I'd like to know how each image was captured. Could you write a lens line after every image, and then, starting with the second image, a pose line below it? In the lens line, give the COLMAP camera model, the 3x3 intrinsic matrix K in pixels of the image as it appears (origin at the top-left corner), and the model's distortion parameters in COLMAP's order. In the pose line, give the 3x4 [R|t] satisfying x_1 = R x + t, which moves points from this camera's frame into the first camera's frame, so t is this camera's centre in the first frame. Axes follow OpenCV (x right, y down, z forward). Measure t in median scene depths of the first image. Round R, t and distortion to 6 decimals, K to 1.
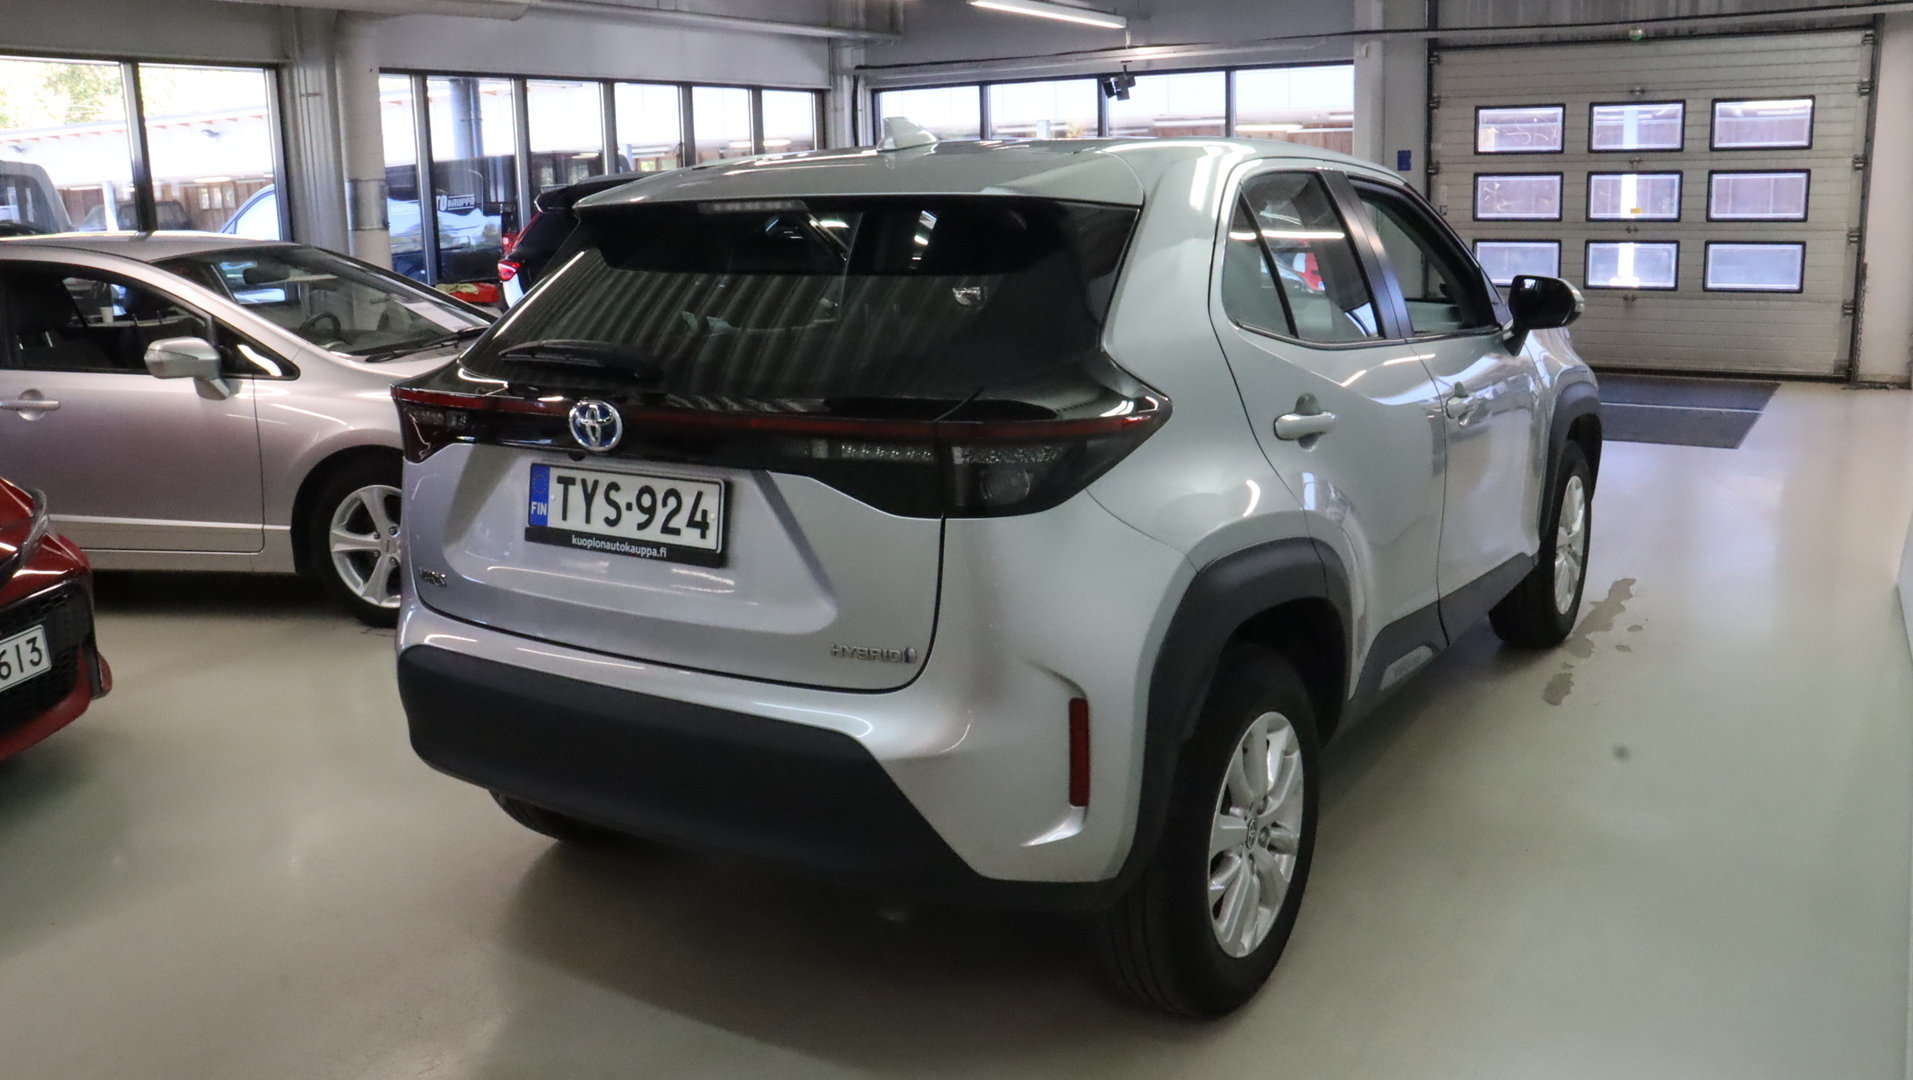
lens RADIAL K [[1589.4, 0, 951.4], [0, 1589.4, 552.7], [0, 0, 1]] dist [-0.170164, 0.126014]
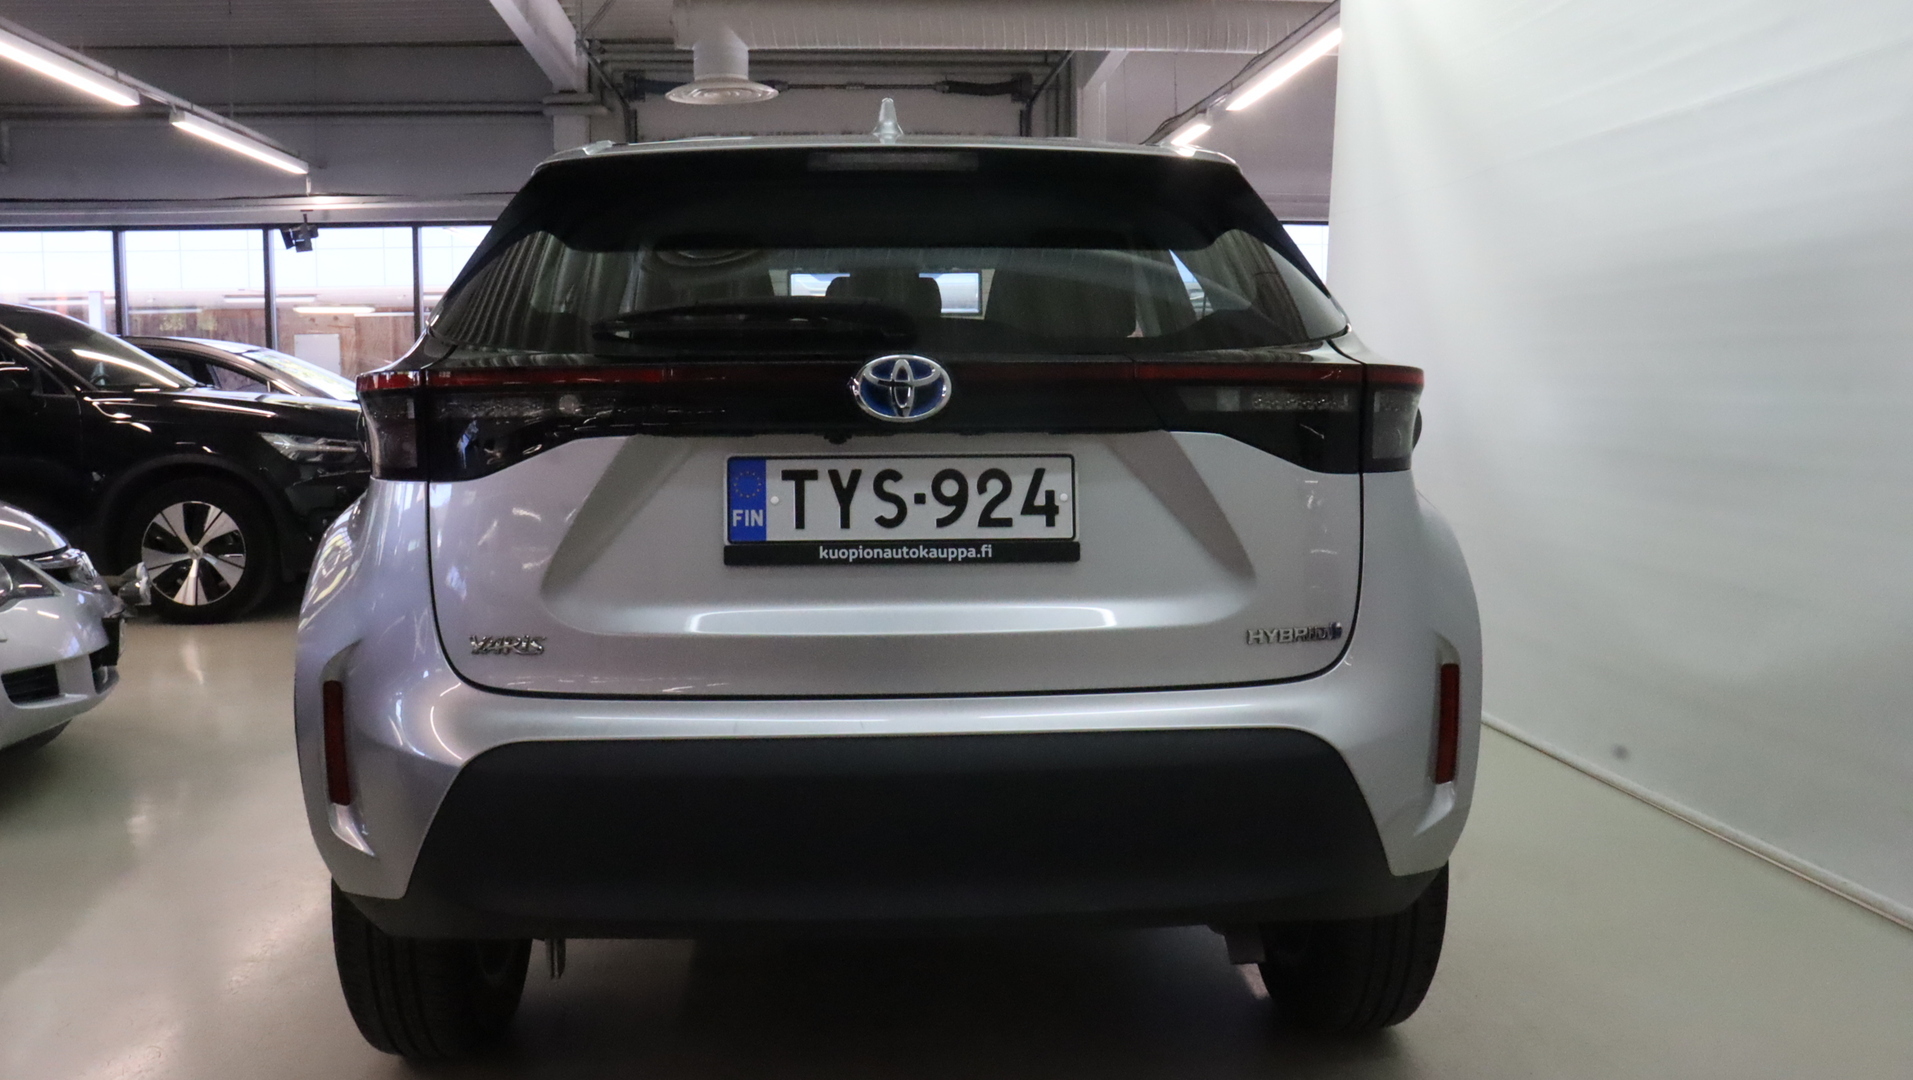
lens RADIAL K [[1589.4, 0, 961.0], [0, 1589.4, 524.4], [0, 0, 1]] dist [-0.170164, 0.126014]
pose [[0.783467, -0.030297, 0.620694, -0.657832], [0.125603, 0.985917, -0.110418, 0.069203], [-0.608607, 0.164470, 0.776239, 0.392196]]
